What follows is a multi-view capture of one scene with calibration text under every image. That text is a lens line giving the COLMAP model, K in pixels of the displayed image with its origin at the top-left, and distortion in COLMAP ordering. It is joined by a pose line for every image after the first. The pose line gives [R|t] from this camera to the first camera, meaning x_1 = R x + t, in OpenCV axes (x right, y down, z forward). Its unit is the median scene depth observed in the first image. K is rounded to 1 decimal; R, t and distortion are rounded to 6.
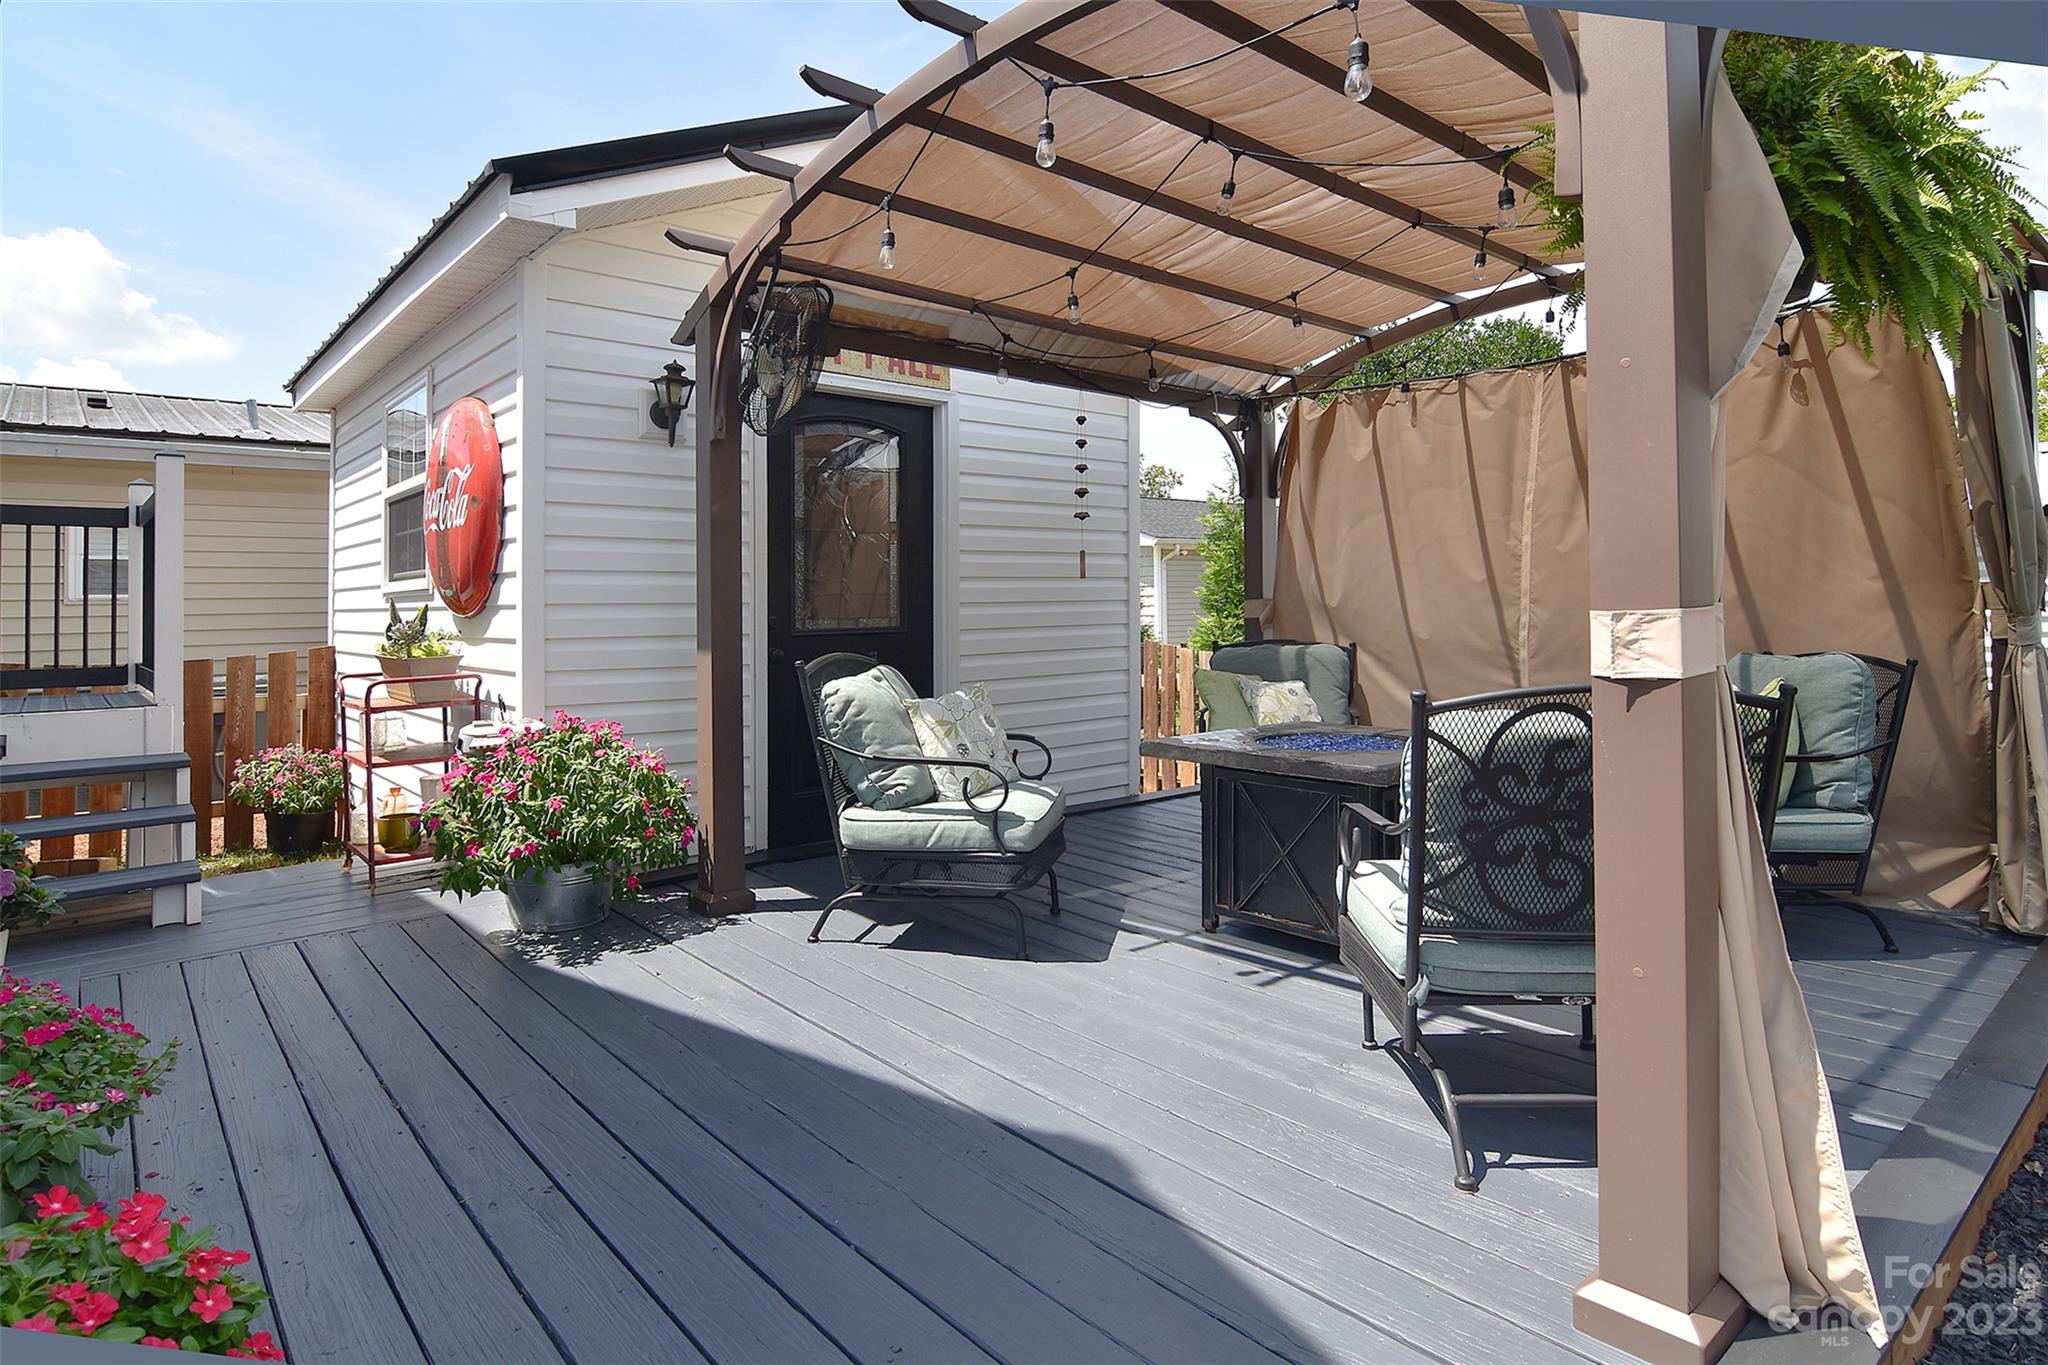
lens RADIAL K [[997.8, 0, 1024.0], [0, 997.8, 682.5], [0, 0, 1]] dist [-0.008228, -0.000639]
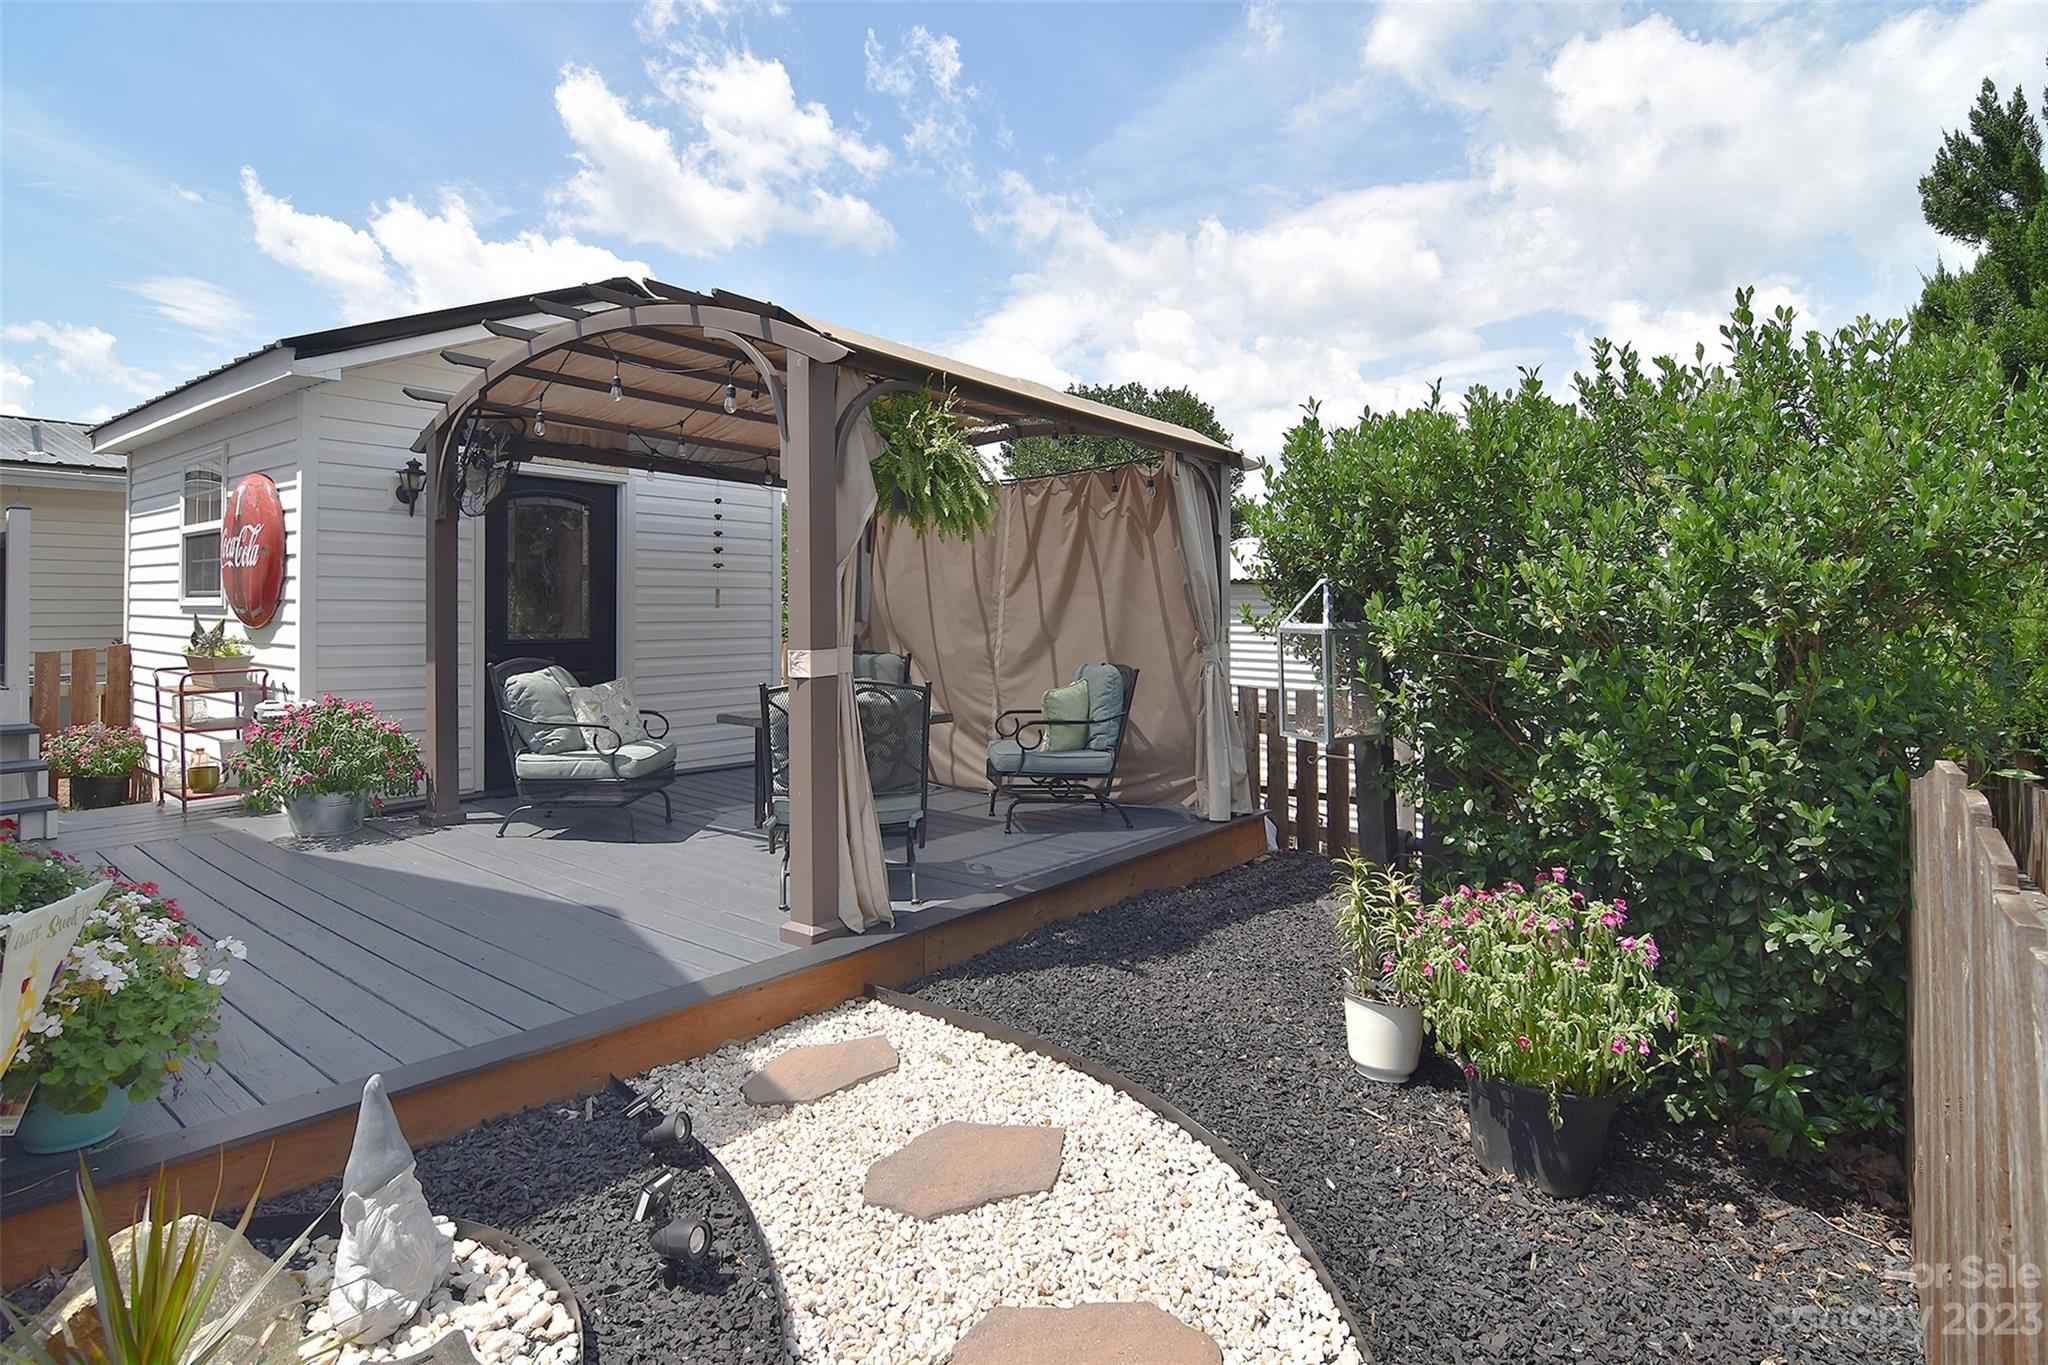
lens RADIAL K [[958.9, 0, 1024.6], [0, 958.9, 684.5], [0, 0, 1]] dist [-0.023158, 0.000029]
pose [[0.980966, 0.006619, 0.194068, 0.272827], [-0.007783, 0.999956, 0.005234, -0.001451], [-0.194025, -0.006645, 0.980974, -0.572614]]
